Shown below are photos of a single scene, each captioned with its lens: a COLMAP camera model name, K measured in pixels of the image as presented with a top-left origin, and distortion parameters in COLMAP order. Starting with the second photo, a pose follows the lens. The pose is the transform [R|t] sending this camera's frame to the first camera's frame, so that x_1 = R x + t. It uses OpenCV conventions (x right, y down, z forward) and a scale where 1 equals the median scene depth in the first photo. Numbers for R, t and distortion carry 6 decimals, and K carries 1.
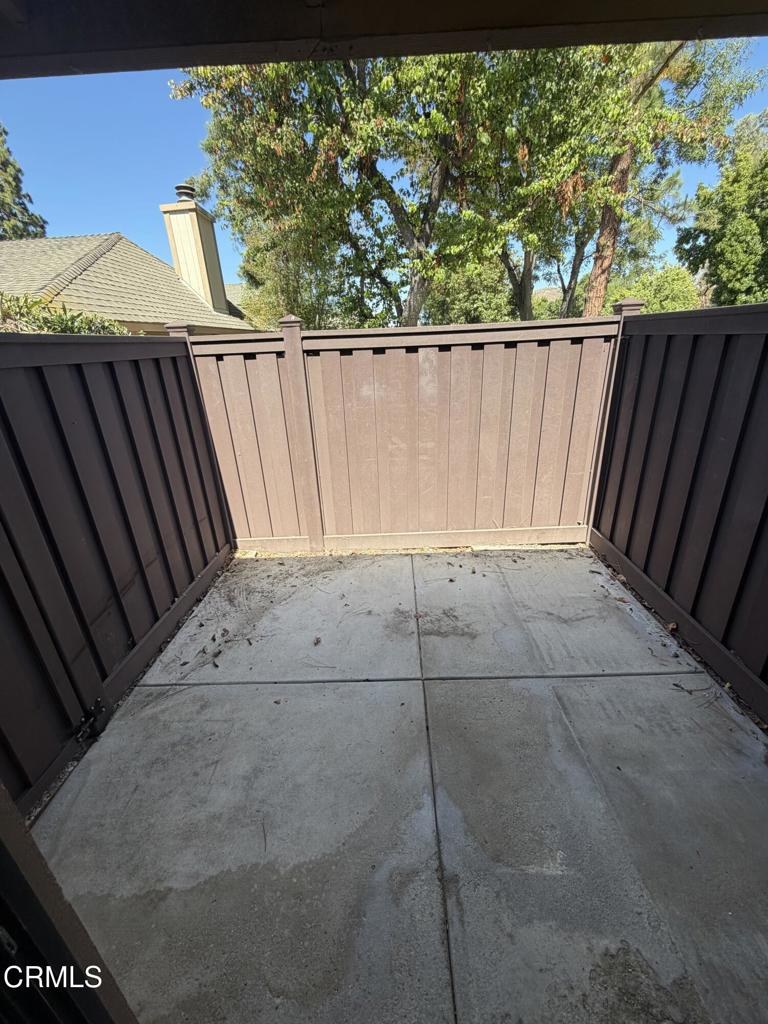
lens RADIAL K [[414.1, 0, 388.4], [0, 414.1, 510.0], [0, 0, 1]] dist [0.012119, -0.001156]
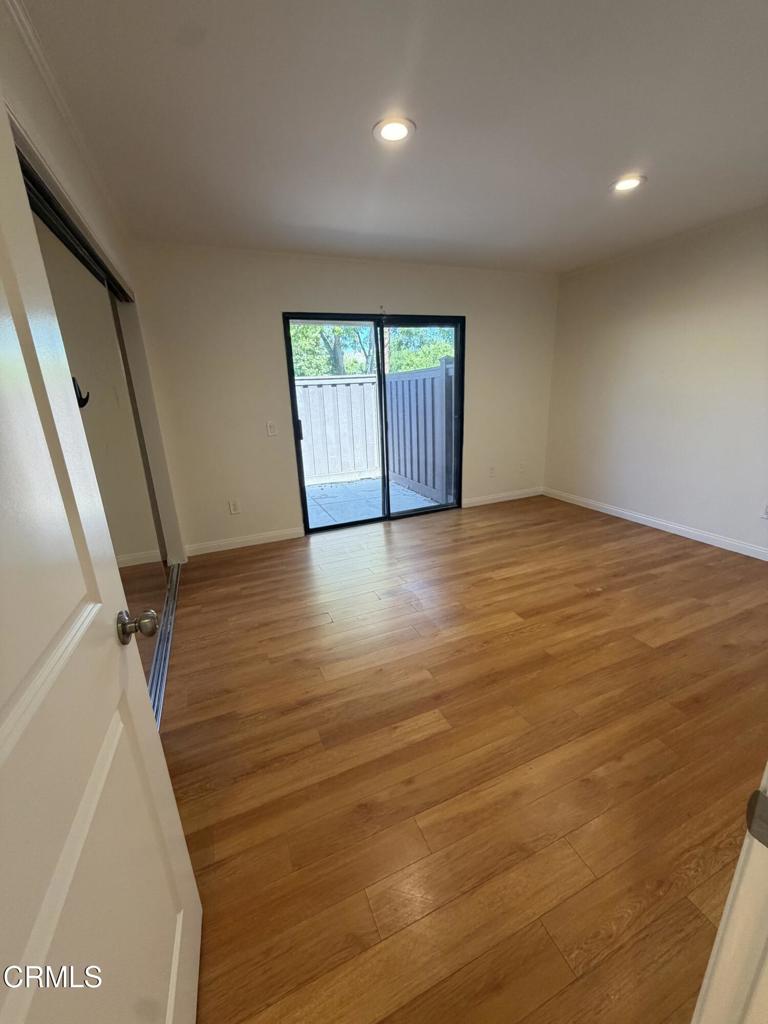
lens RADIAL K [[414.1, 0, 387.6], [0, 414.1, 503.3], [0, 0, 1]] dist [0.012119, -0.001156]
pose [[0.922622, -0.097055, 0.373294, -0.084192], [0.145443, 0.983922, -0.103656, 0.126254], [-0.357231, 0.149928, 0.921904, -0.269828]]
